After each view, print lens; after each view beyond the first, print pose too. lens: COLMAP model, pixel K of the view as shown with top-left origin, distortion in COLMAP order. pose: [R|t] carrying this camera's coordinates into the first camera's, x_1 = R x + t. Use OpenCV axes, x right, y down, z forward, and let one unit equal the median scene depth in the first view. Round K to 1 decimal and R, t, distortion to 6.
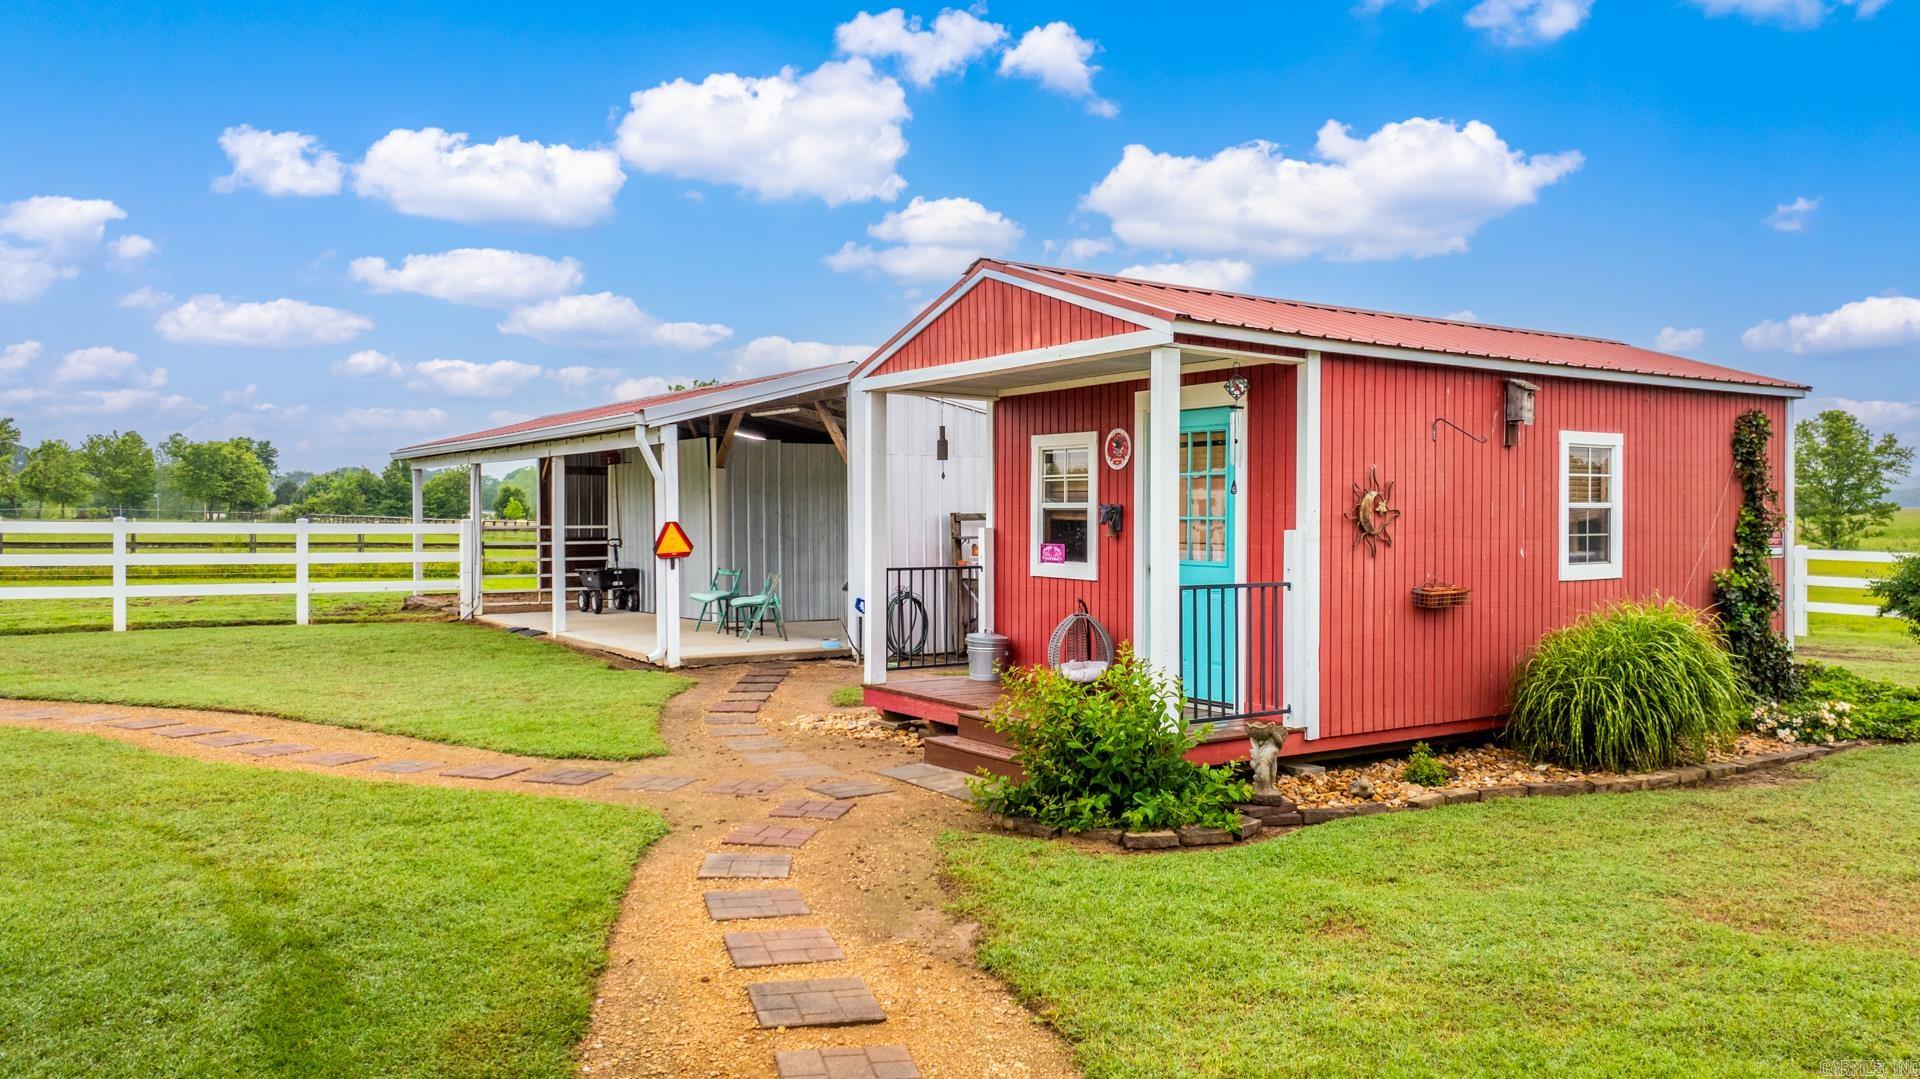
lens RADIAL K [[1330.1, 0, 960.0], [0, 1330.1, 539.5], [0, 0, 1]] dist [-0.067581, -0.000511]
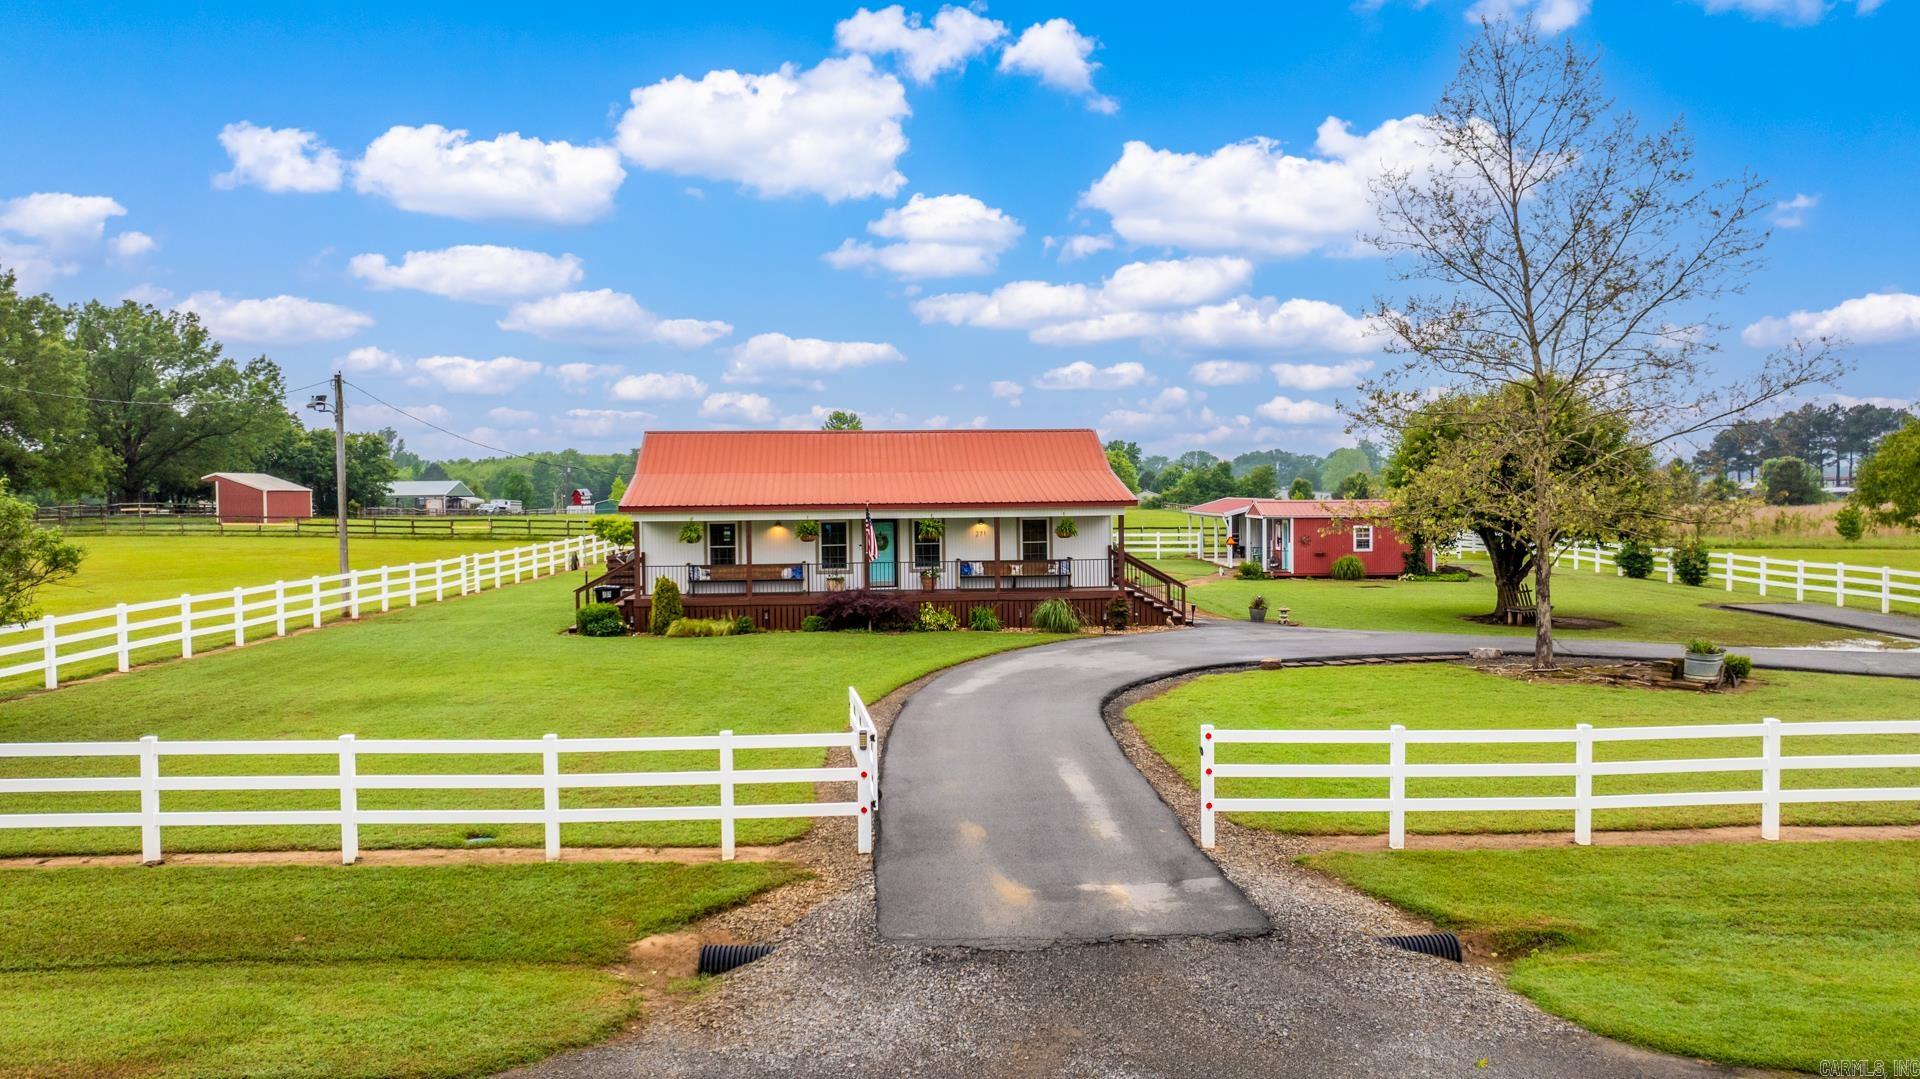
lens RADIAL K [[1407.2, 0, 960.0], [0, 1407.2, 539.5], [0, 0, 1]] dist [0.015480, 0.000297]
pose [[0.822164, 0.013121, -0.569100, 1.301350], [0.000188, 0.999728, 0.023321, -0.085029], [0.569251, -0.019280, 0.821938, -2.592576]]
